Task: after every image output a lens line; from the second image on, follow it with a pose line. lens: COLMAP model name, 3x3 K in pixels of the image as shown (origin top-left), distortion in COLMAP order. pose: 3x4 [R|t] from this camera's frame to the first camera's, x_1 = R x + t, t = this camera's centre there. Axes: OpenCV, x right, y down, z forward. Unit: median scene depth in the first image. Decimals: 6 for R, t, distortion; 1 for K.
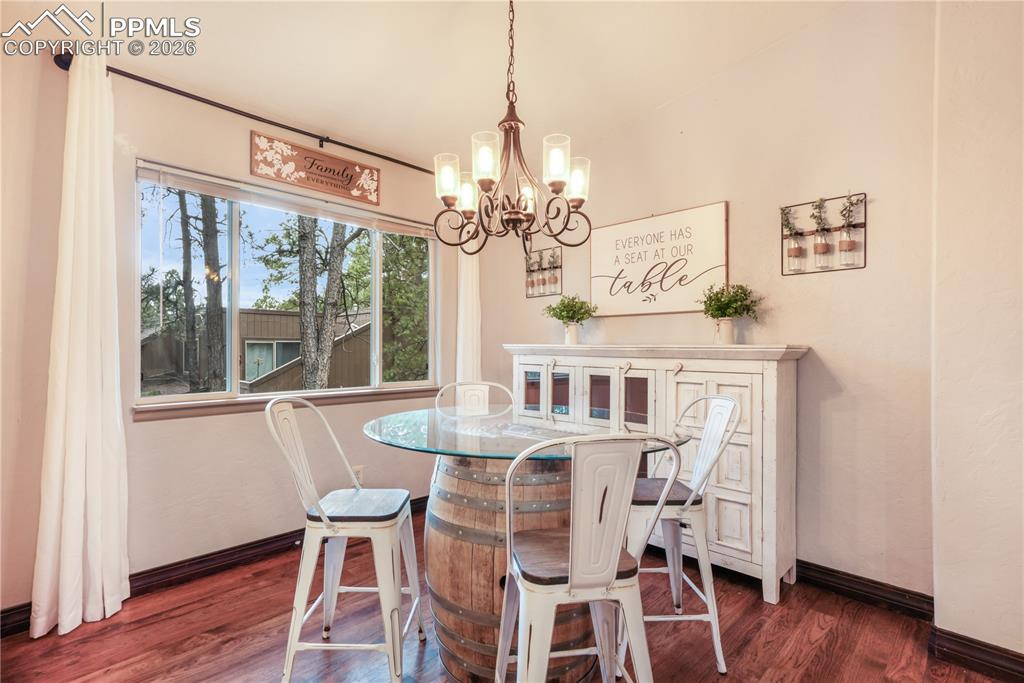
lens RADIAL K [[498.6, 0, 510.6], [0, 498.6, 342.7], [0, 0, 1]] dist [0.011156, 0.002083]
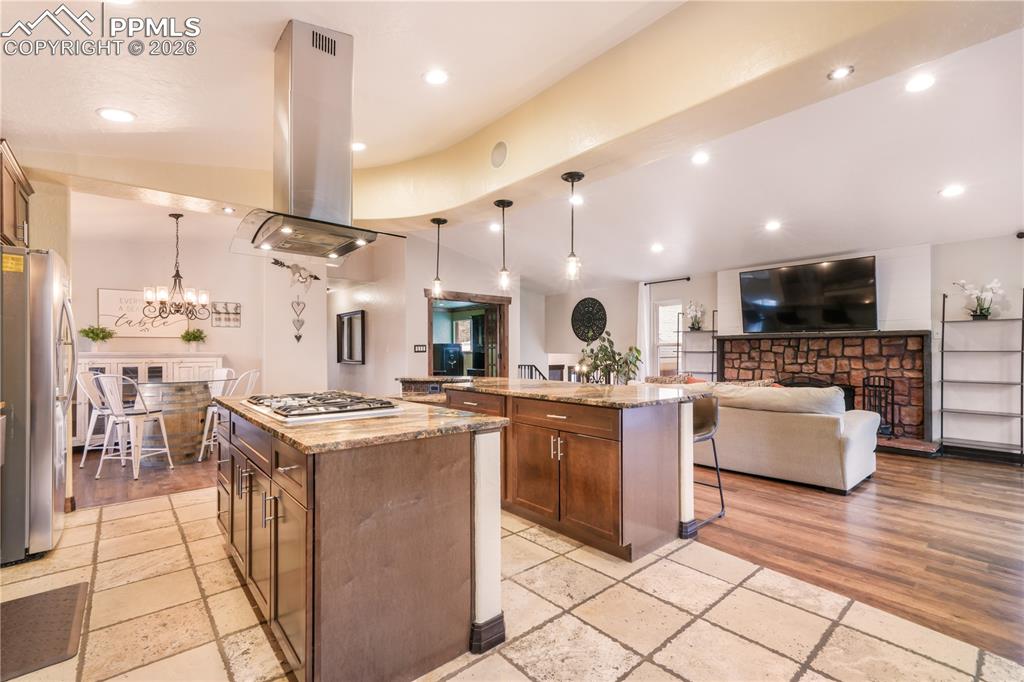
lens RADIAL K [[445.9, 0, 509.1], [0, 445.9, 348.8], [0, 0, 1]] dist [0.007412, 0.000207]
pose [[0.089167, 0.001207, 0.996016, -1.764632], [-0.006581, 0.999978, -0.000622, -0.021349], [-0.995995, -0.006500, 0.089173, -0.848642]]
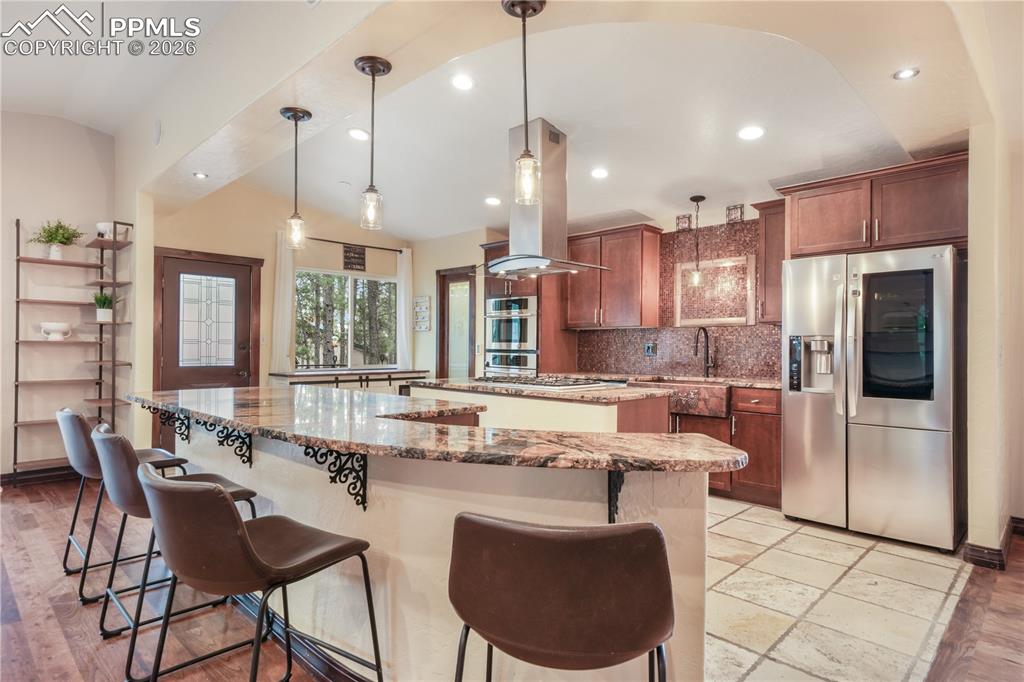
lens RADIAL K [[558.7, 0, 505.7], [0, 558.7, 345.1], [0, 0, 1]] dist [0.022778, -0.000976]
pose [[-0.013958, -0.004382, -0.999893, 0.624216], [0.004393, 0.999980, -0.004444, -0.009952], [0.999893, -0.004454, -0.013938, -0.458812]]
